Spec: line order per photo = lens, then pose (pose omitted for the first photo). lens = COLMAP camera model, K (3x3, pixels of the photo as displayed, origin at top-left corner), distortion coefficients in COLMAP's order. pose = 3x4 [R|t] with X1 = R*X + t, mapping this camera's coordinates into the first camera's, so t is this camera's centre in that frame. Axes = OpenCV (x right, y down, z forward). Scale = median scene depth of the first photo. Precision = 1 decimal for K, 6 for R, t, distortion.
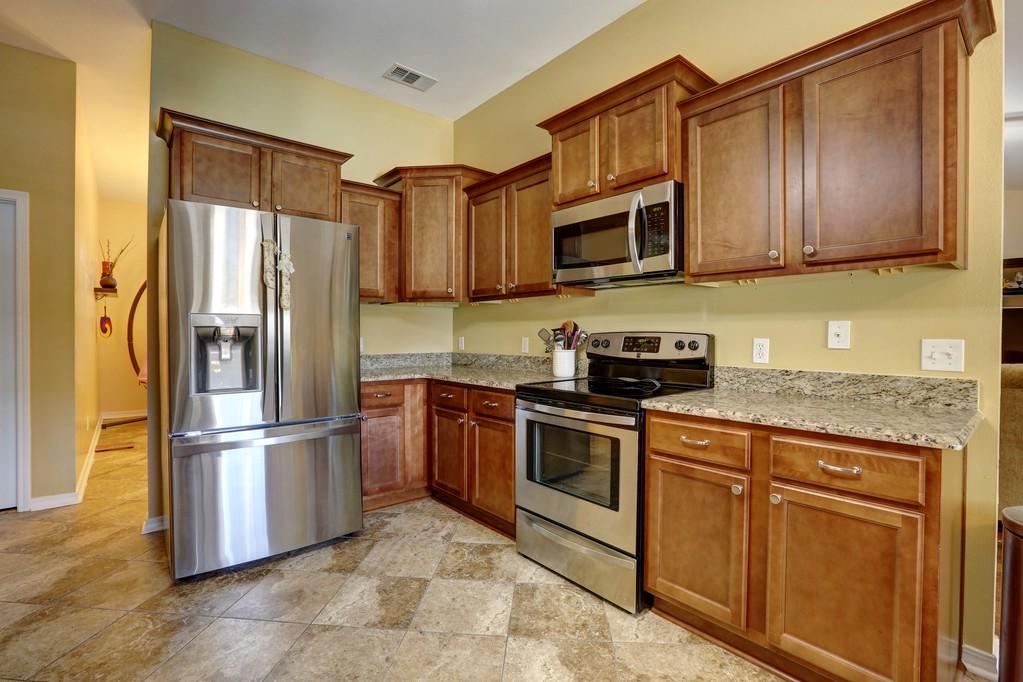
lens RADIAL K [[470.3, 0, 513.3], [0, 470.3, 344.0], [0, 0, 1]] dist [-0.007840, 0.002320]
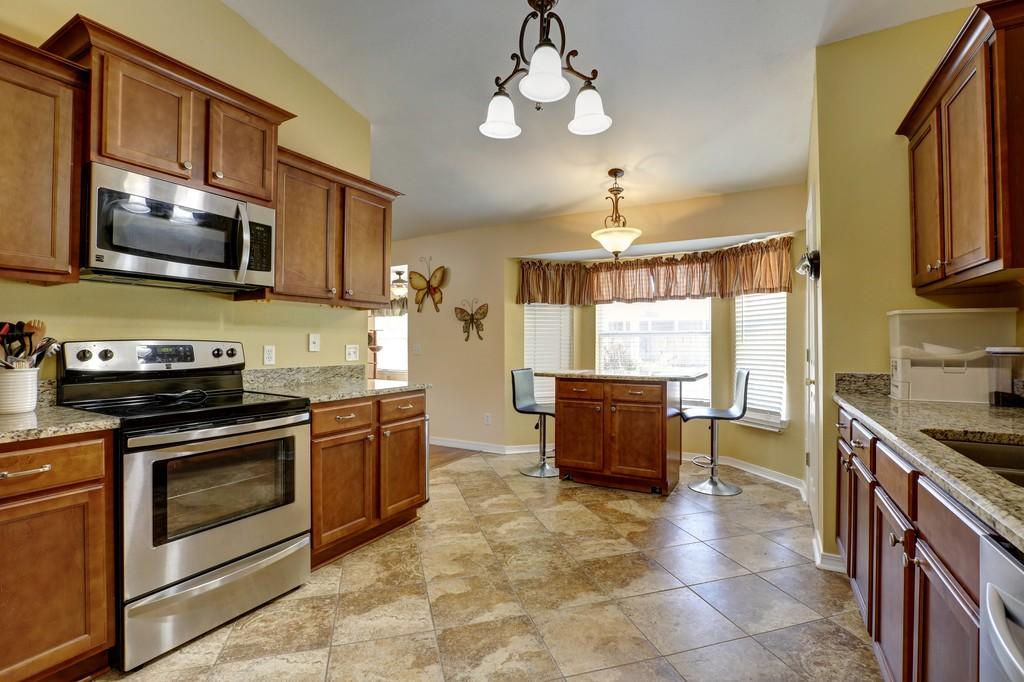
lens RADIAL K [[470.8, 0, 514.1], [0, 470.8, 338.0], [0, 0, 1]] dist [-0.007840, 0.002320]
pose [[-0.347350, 0.008748, 0.937695, -1.016393], [0.019365, 0.999810, -0.002155, -0.018375], [-0.937536, 0.017410, -0.347454, 0.908172]]
